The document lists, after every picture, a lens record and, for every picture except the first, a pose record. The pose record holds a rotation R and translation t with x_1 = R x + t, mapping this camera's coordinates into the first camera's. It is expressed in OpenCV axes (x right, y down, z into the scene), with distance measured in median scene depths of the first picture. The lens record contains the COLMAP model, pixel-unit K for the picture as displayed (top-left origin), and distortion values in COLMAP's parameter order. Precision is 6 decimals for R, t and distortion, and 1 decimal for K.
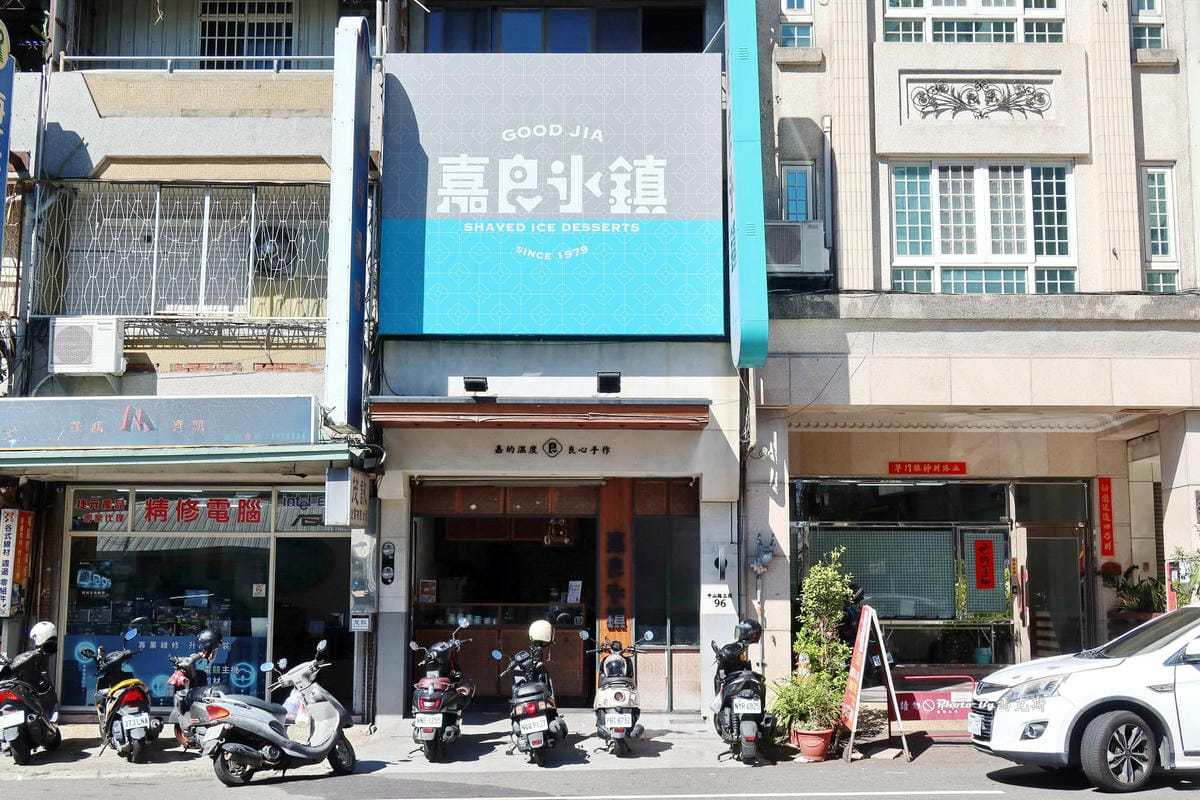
lens RADIAL K [[1329.6, 0, 600.0], [0, 1329.6, 400.0], [0, 0, 1]] dist [-0.013642, -0.004040]
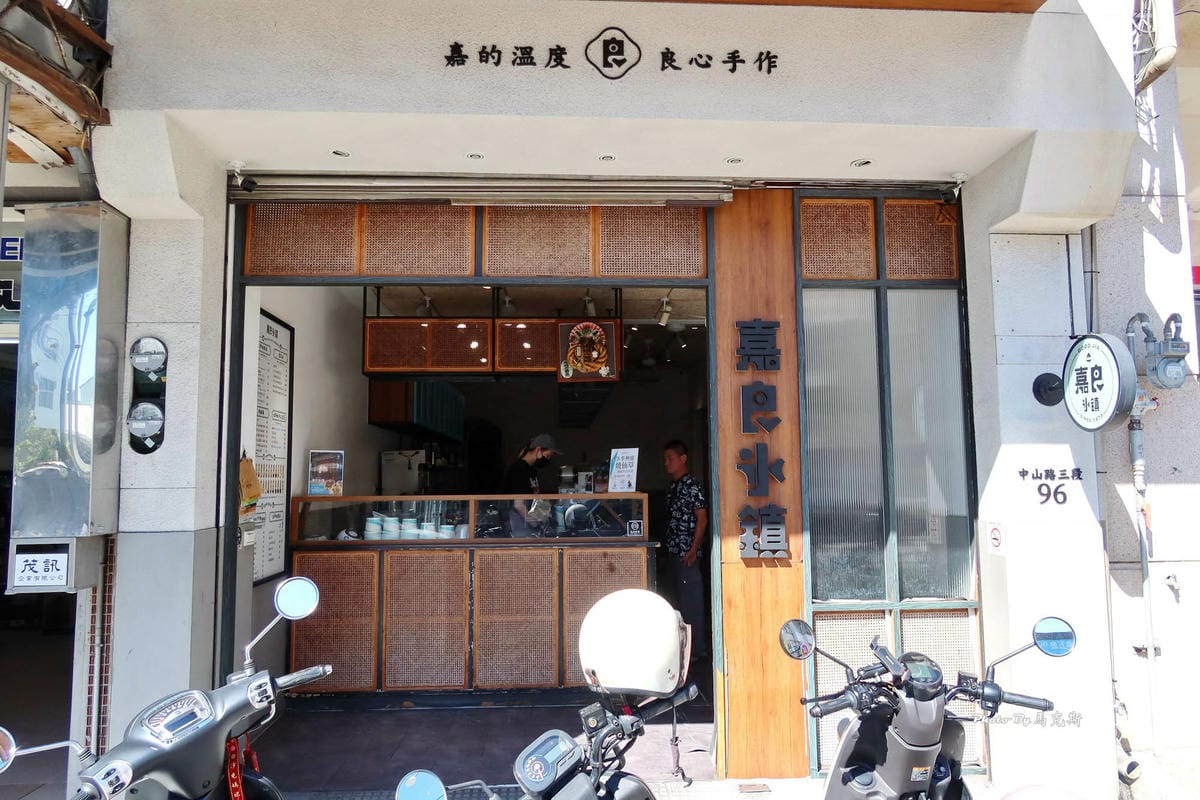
lens RADIAL K [[742.8, 0, 600.0], [0, 742.8, 400.0], [0, 0, 1]] dist [0.001352, 0.000152]
pose [[0.997414, -0.004325, 0.071734, -0.052069], [0.001143, 0.999016, 0.044339, 0.114489], [-0.071855, -0.044142, 0.996438, 0.784625]]
